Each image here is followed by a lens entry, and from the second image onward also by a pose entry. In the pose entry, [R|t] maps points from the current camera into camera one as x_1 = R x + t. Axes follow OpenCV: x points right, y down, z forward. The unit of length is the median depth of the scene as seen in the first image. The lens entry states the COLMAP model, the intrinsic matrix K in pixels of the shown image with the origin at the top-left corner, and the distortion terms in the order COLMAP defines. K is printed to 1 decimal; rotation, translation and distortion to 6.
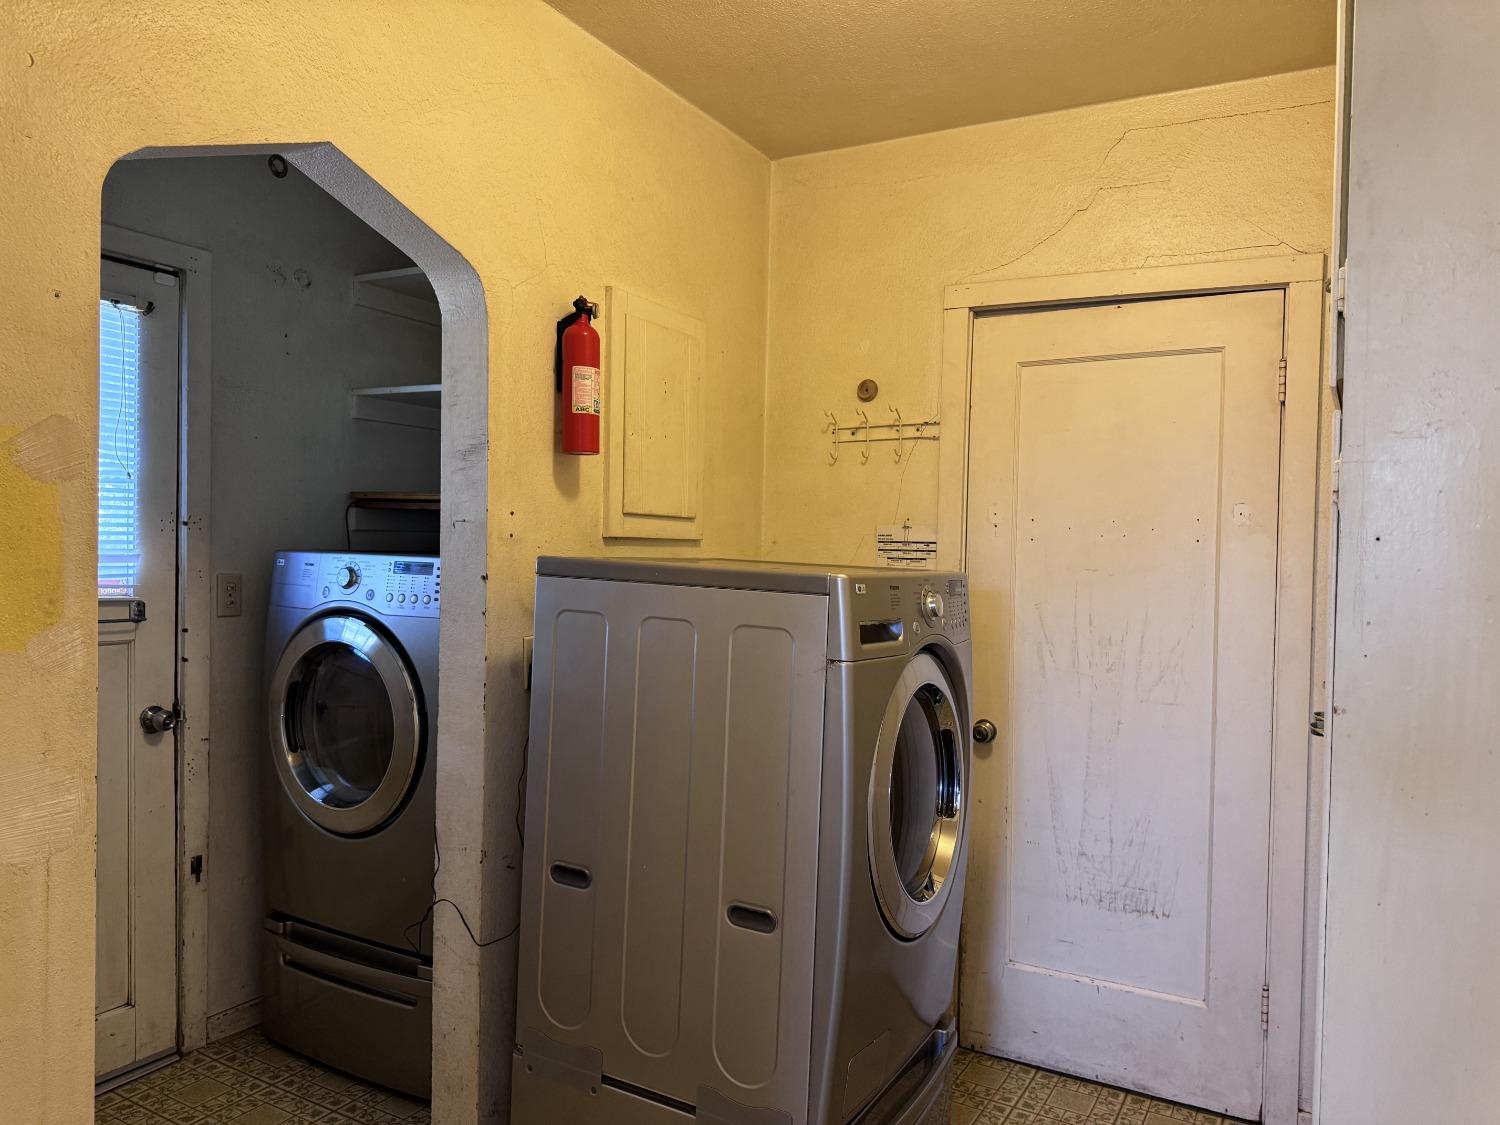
lens RADIAL K [[1064.7, 0, 749.5], [0, 1064.7, 561.1], [0, 0, 1]] dist [0.036590, -0.045572]
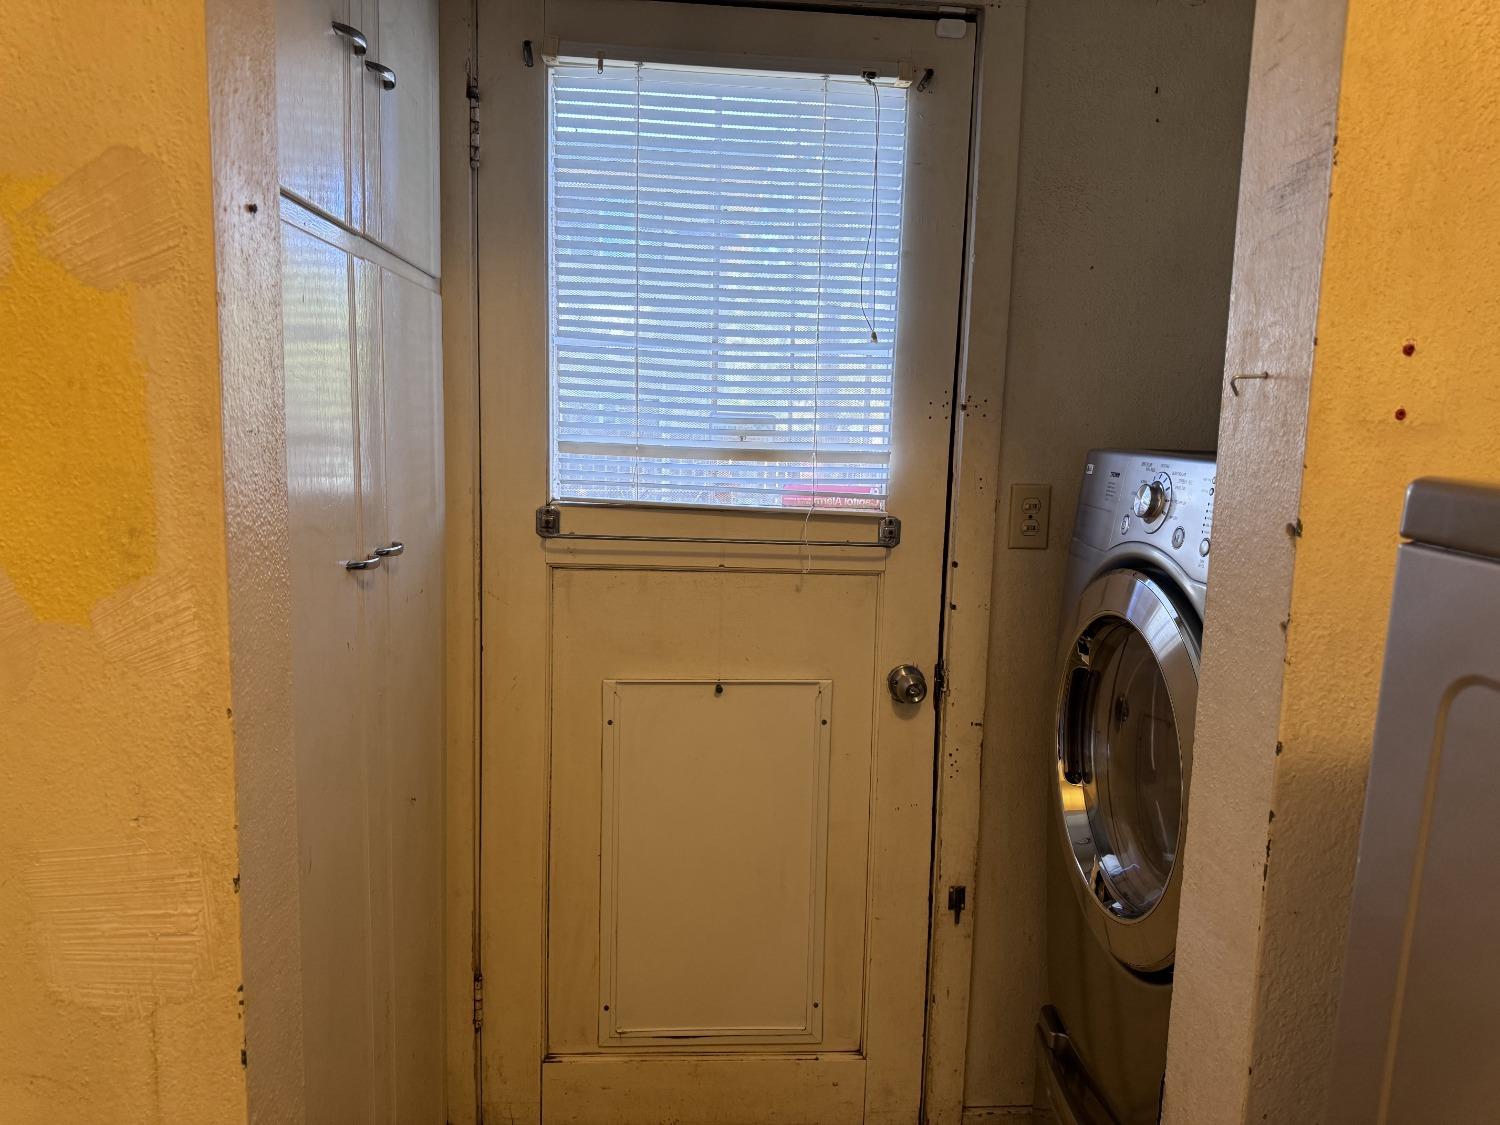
lens RADIAL K [[1064.7, 0, 748.8], [0, 1064.7, 564.5], [0, 0, 1]] dist [0.036590, -0.045572]
pose [[0.555699, 0.107562, -0.824396, -0.040626], [-0.029923, 0.993541, 0.109461, -0.006071], [0.830845, -0.036159, 0.555328, 0.533563]]
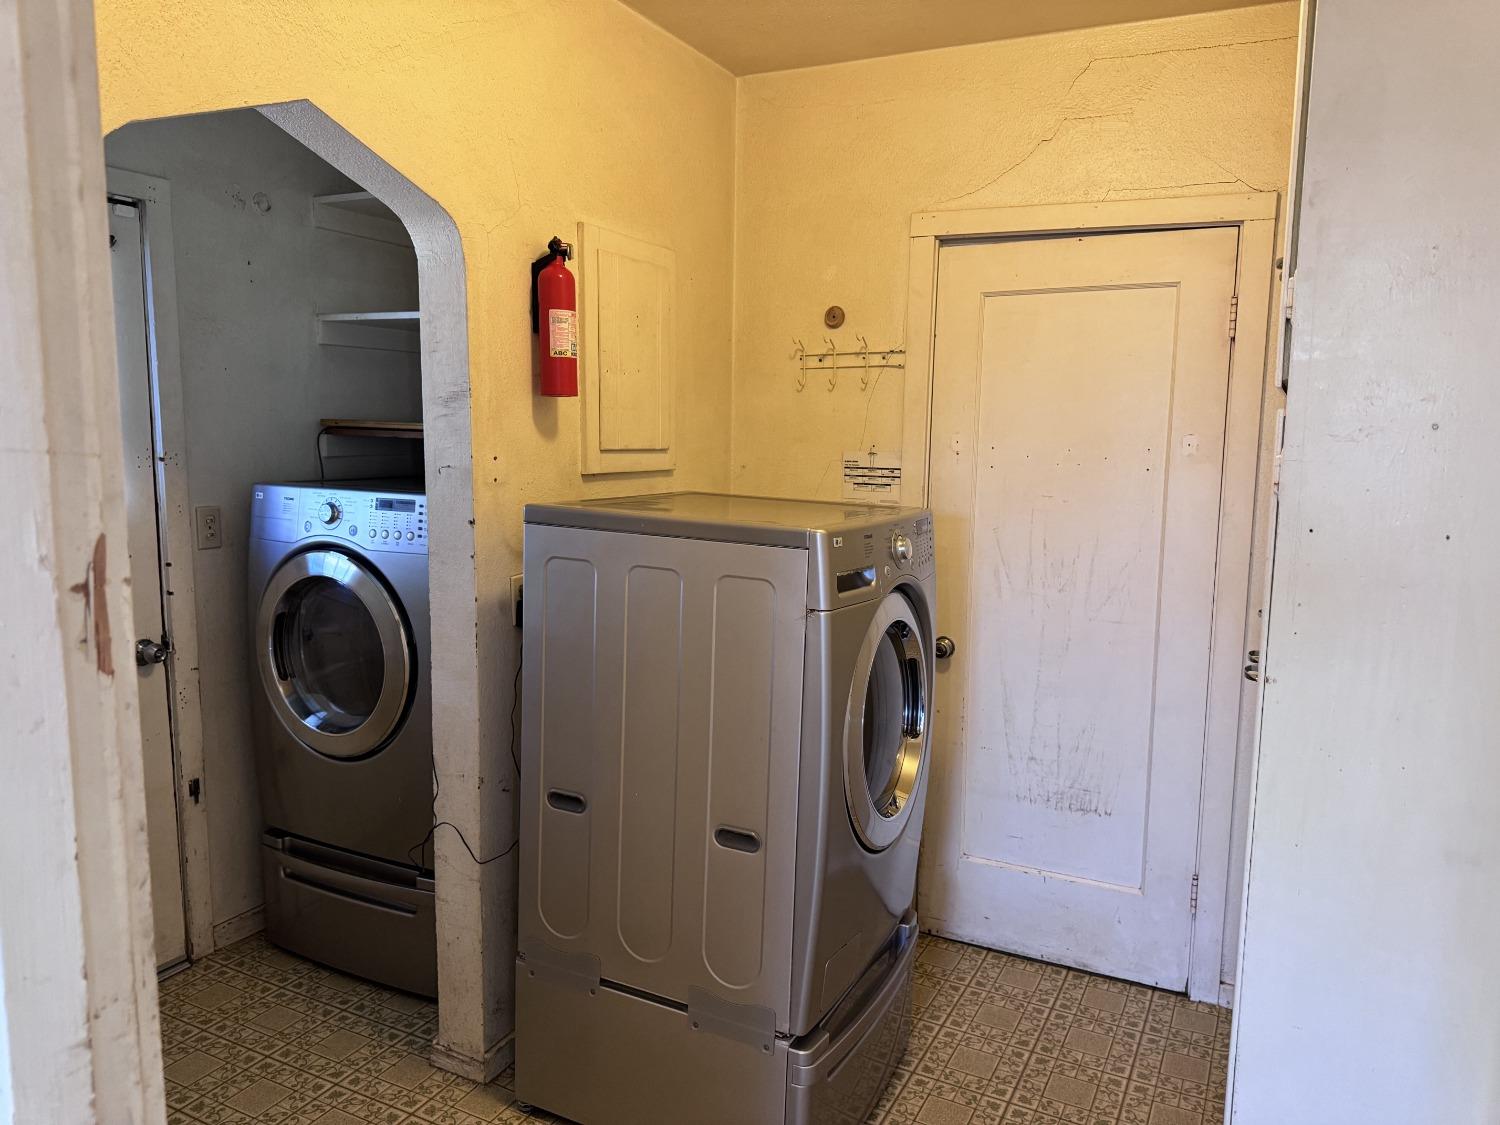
lens RADIAL K [[1064.7, 0, 749.9], [0, 1064.7, 557.9], [0, 0, 1]] dist [0.036590, -0.045572]
pose [[0.998908, -0.012319, 0.045070, -0.021465], [0.007325, 0.993978, 0.109336, -0.051014], [-0.046145, -0.108887, 0.992982, -0.037515]]
